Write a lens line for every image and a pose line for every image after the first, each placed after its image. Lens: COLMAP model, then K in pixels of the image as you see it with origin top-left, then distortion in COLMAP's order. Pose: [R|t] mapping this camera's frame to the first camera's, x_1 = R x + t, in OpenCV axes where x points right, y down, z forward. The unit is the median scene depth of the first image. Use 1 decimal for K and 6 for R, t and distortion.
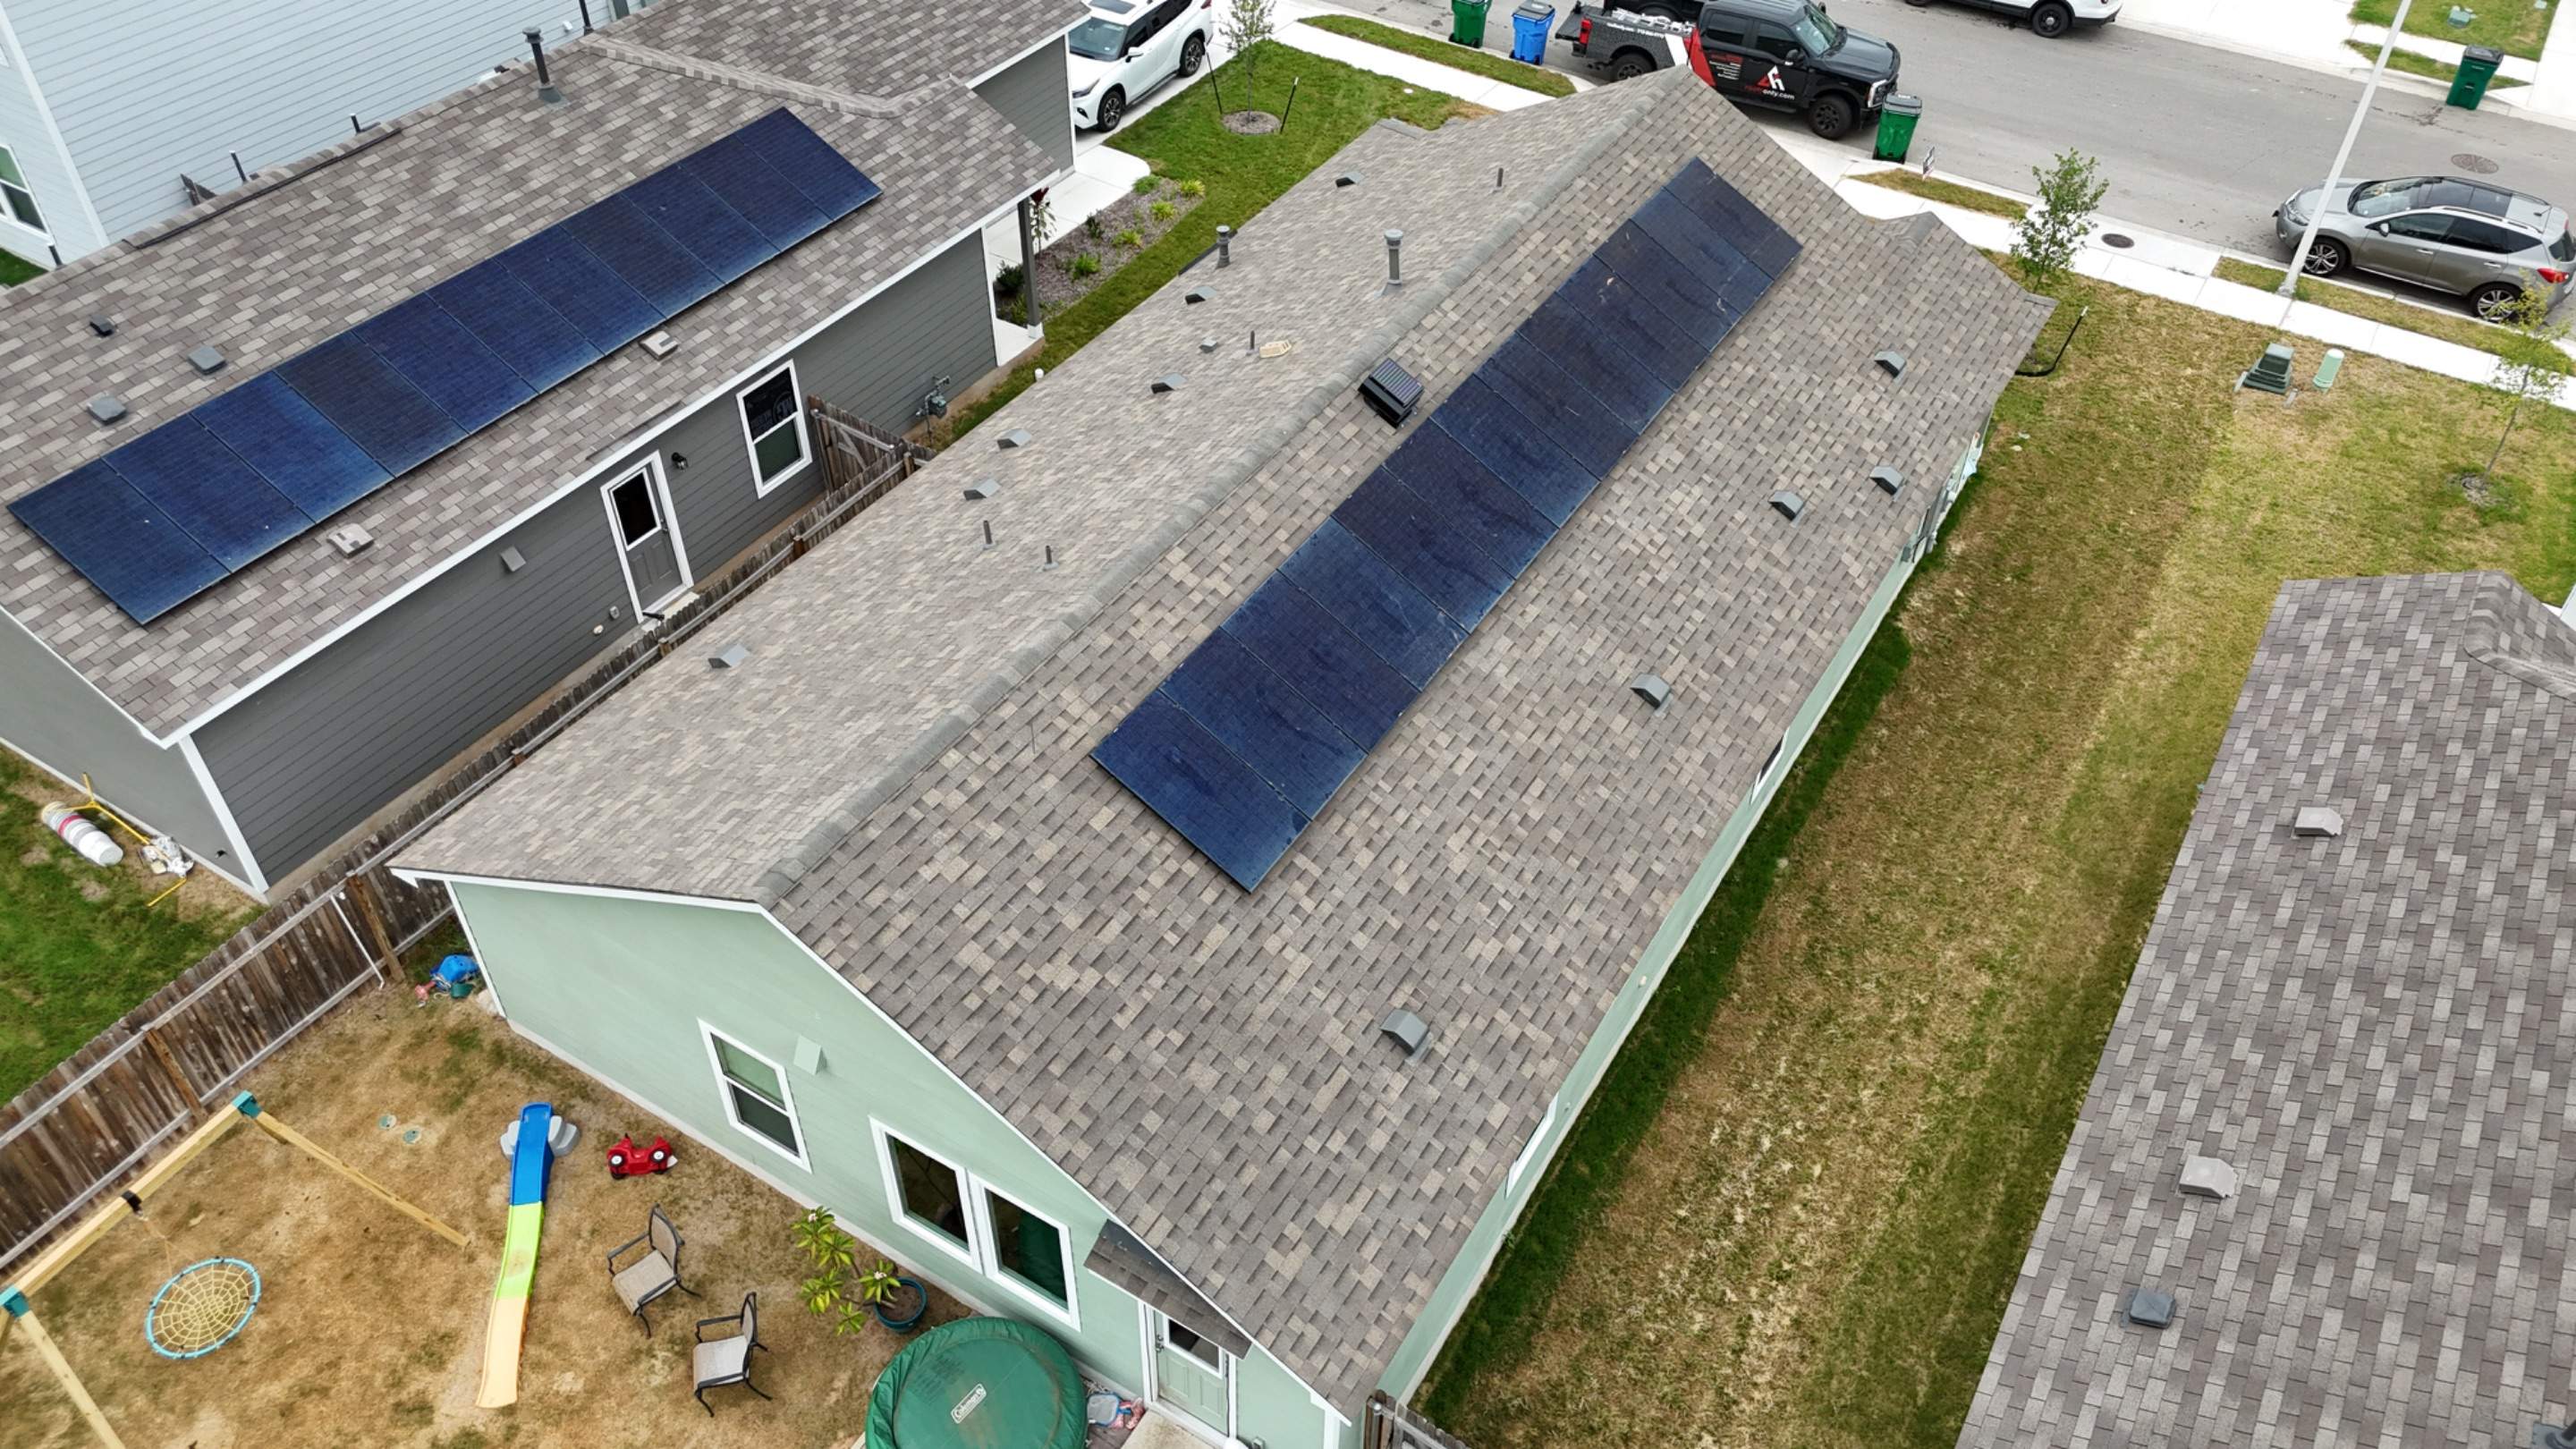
lens RADIAL K [[1901.7, 0, 1290.8], [0, 1901.7, 715.9], [0, 0, 1]] dist [0.071734, -0.067144]
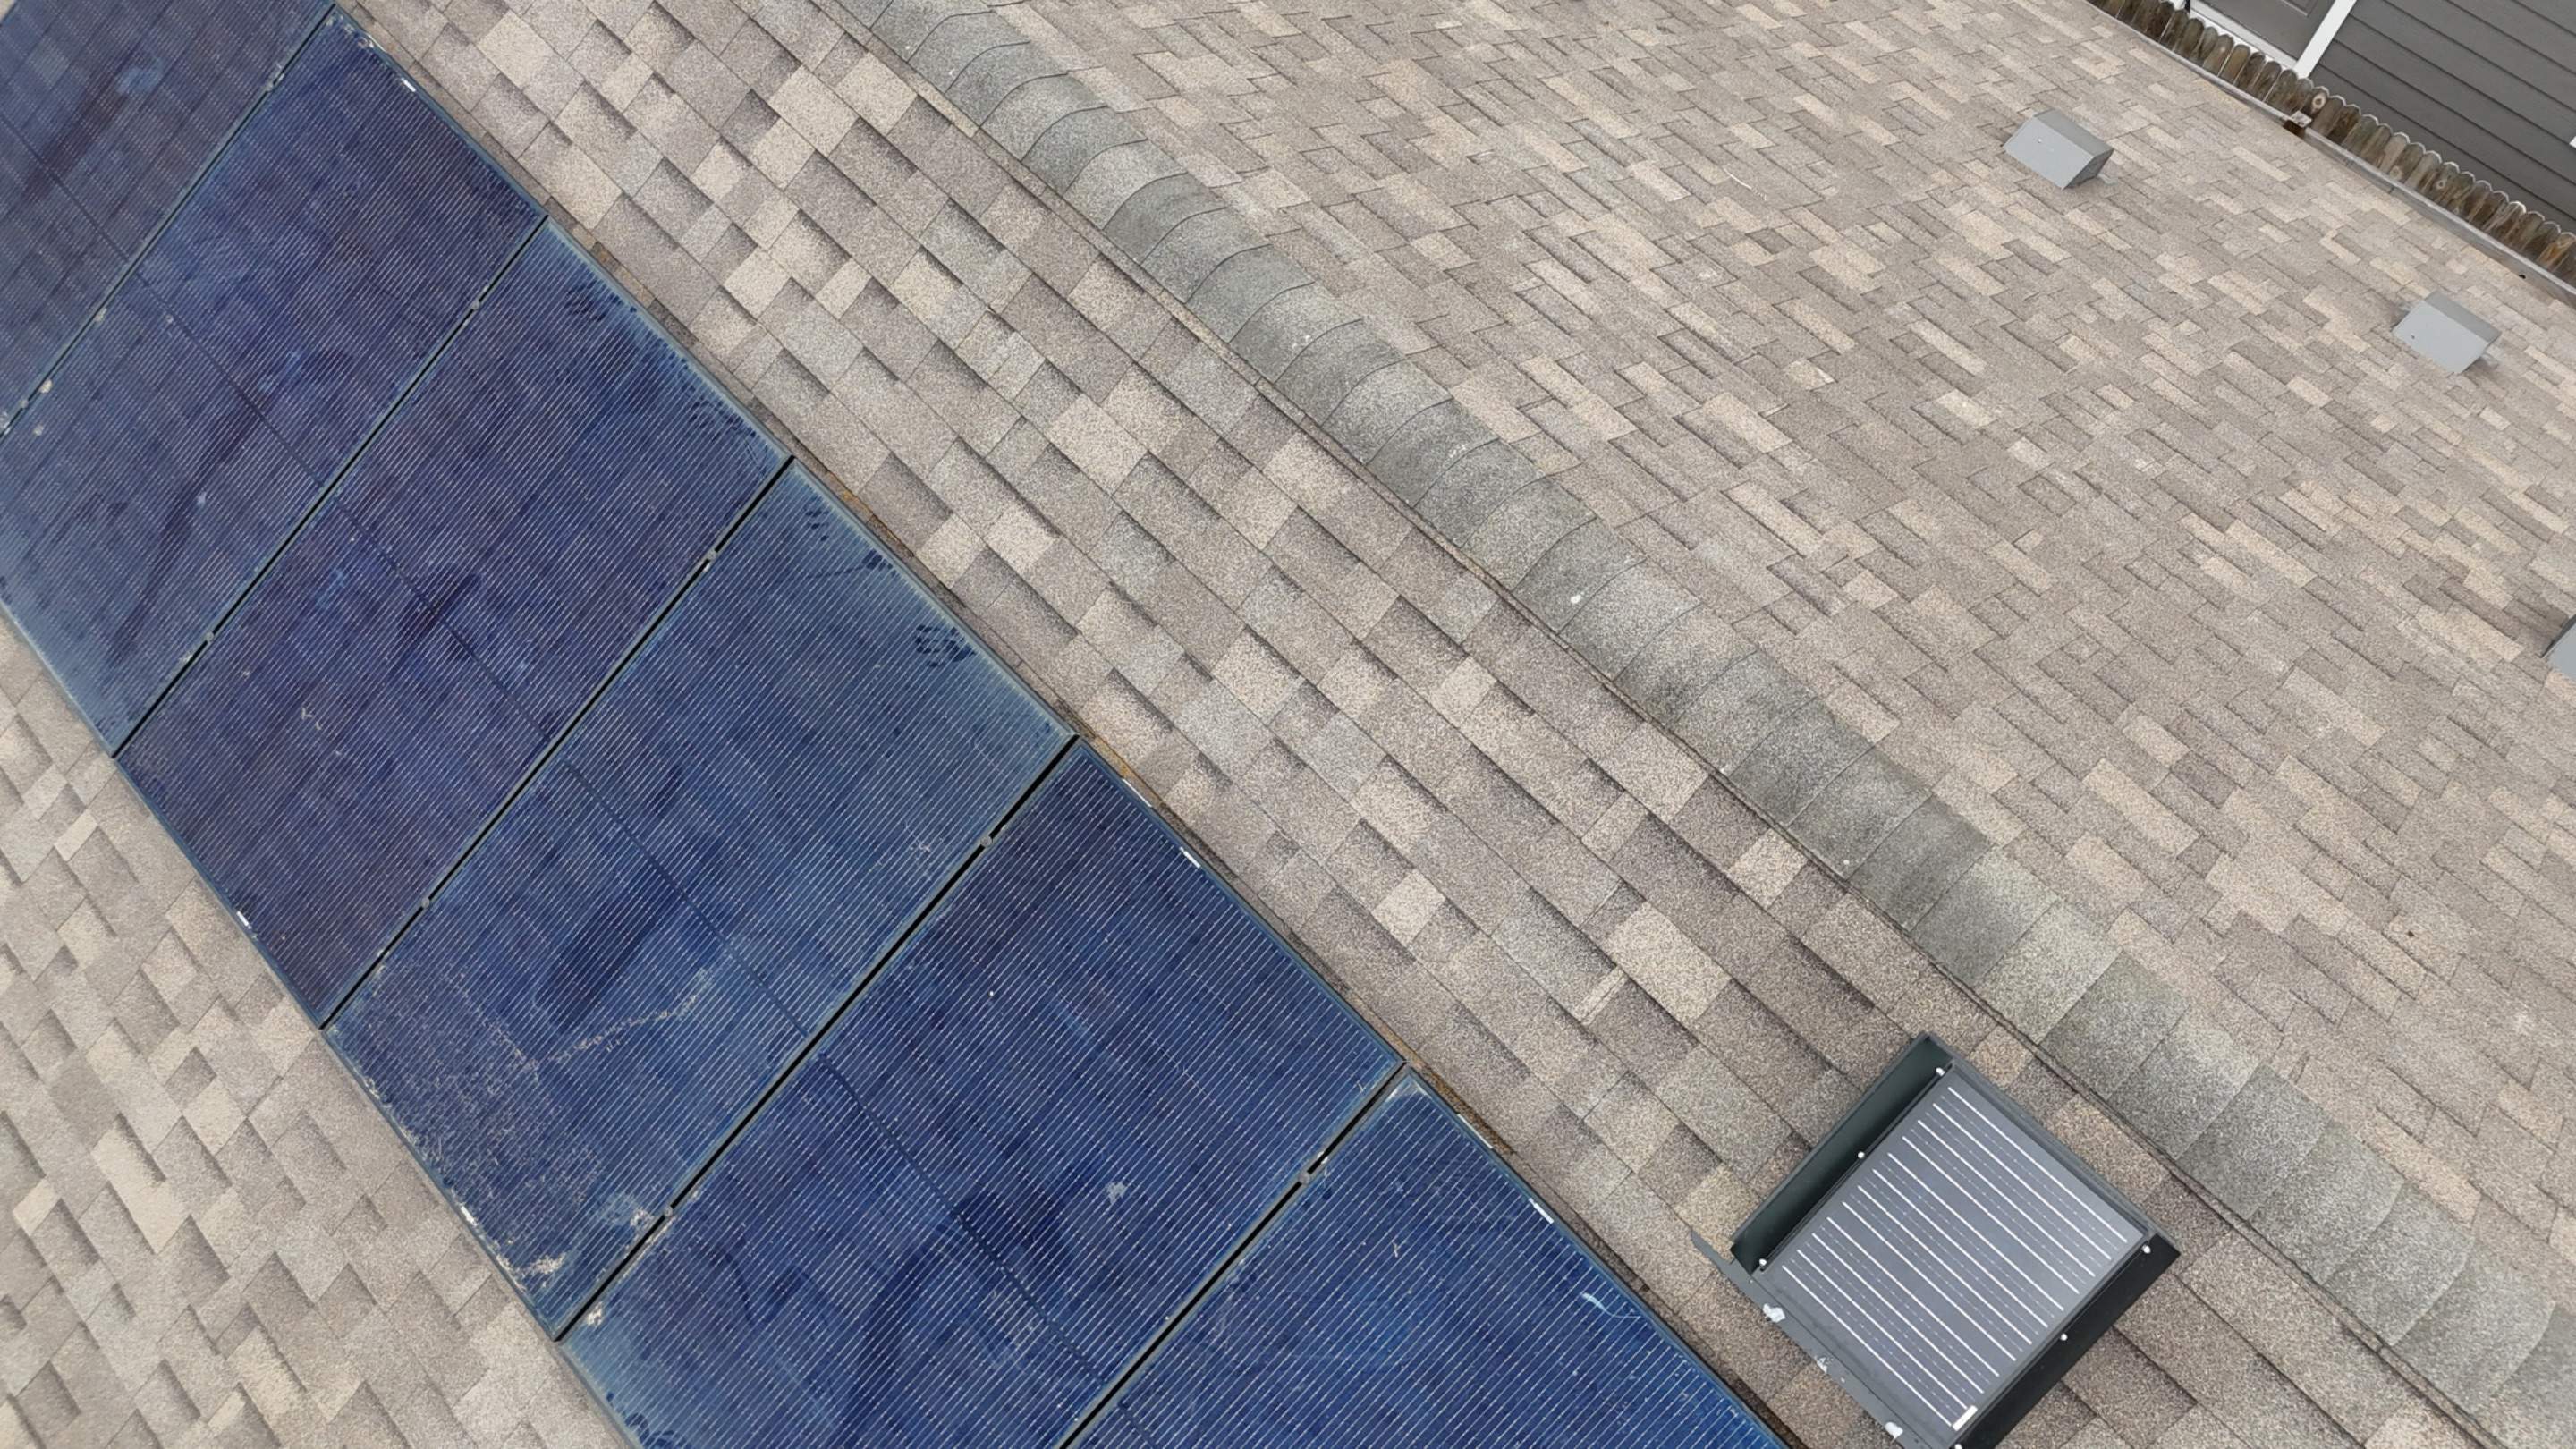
lens RADIAL K [[1901.7, 0, 1292.4], [0, 1901.7, 716.0], [0, 0, 1]] dist [0.071734, -0.067144]
pose [[-0.261872, 0.844786, -0.466647, 0.097699], [-0.658388, 0.197160, 0.726398, -0.240446], [0.705655, 0.497458, 0.504566, 0.765183]]
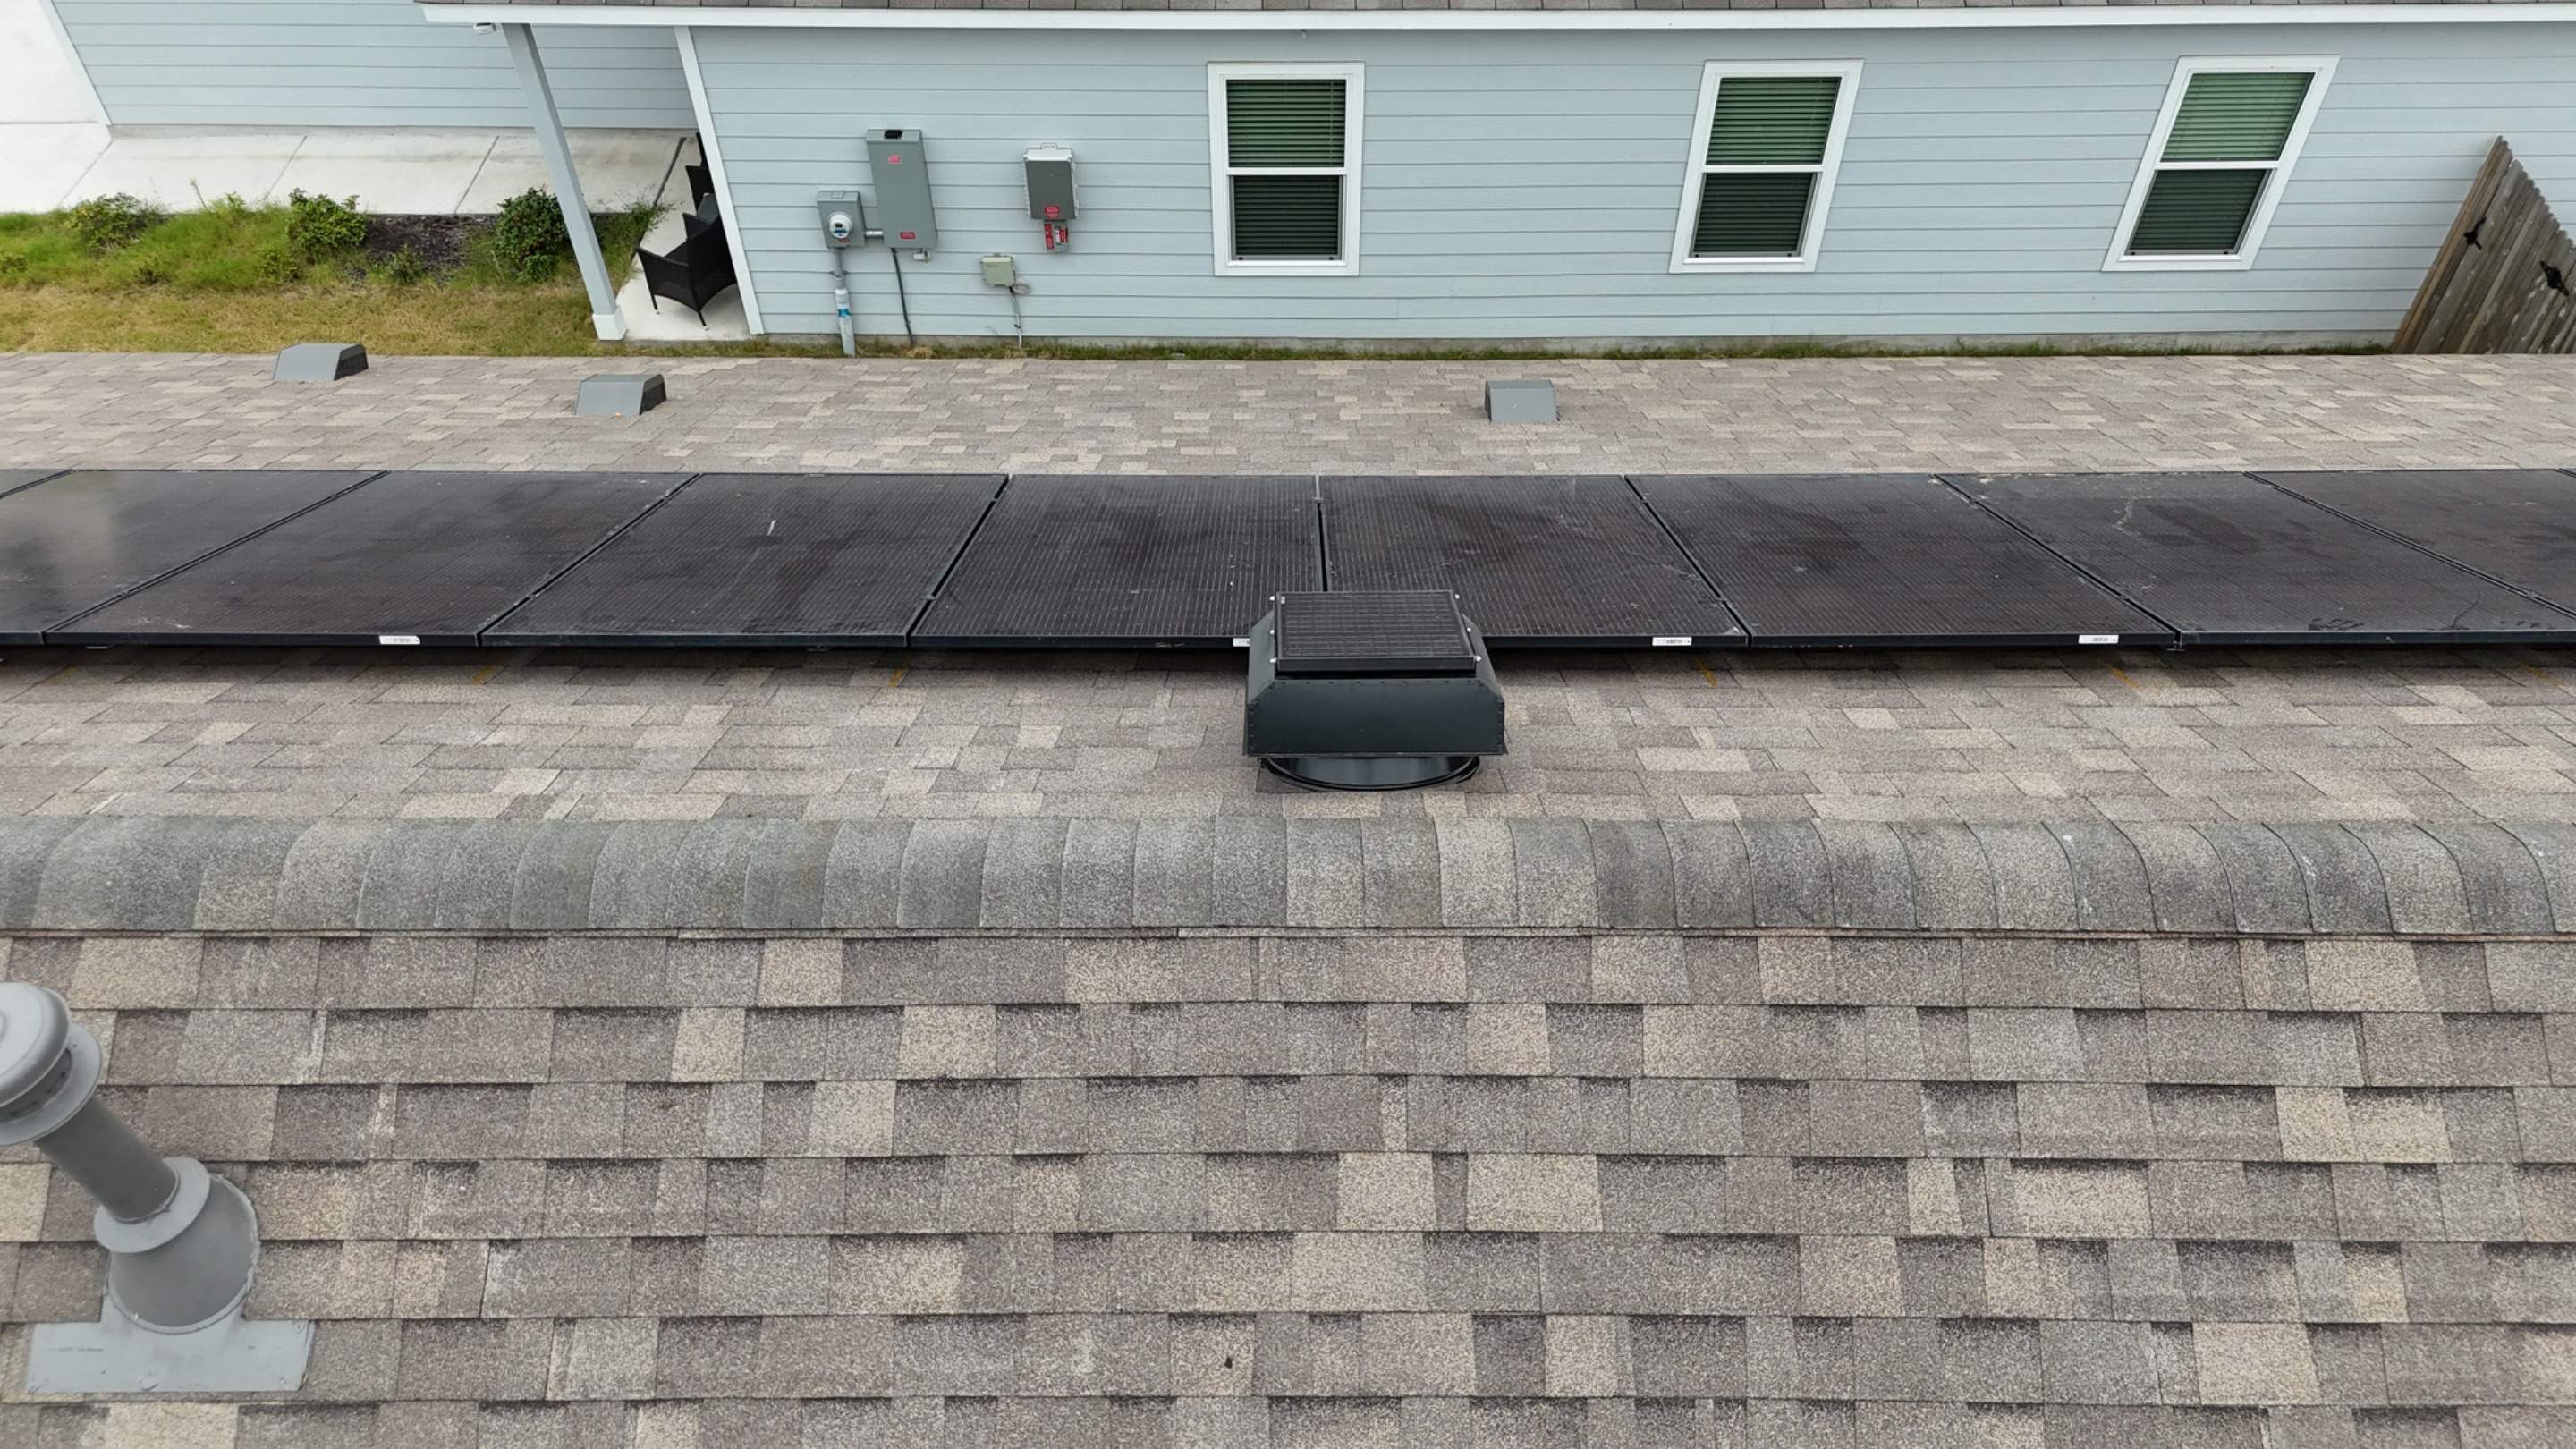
lens RADIAL K [[1901.7, 0, 1295.1], [0, 1901.7, 711.8], [0, 0, 1]] dist [0.071734, -0.067144]
pose [[-0.524633, -0.619607, 0.583821, -0.059155], [0.567330, 0.256852, 0.782409, -0.304272], [-0.634742, 0.741697, 0.216769, 0.867631]]
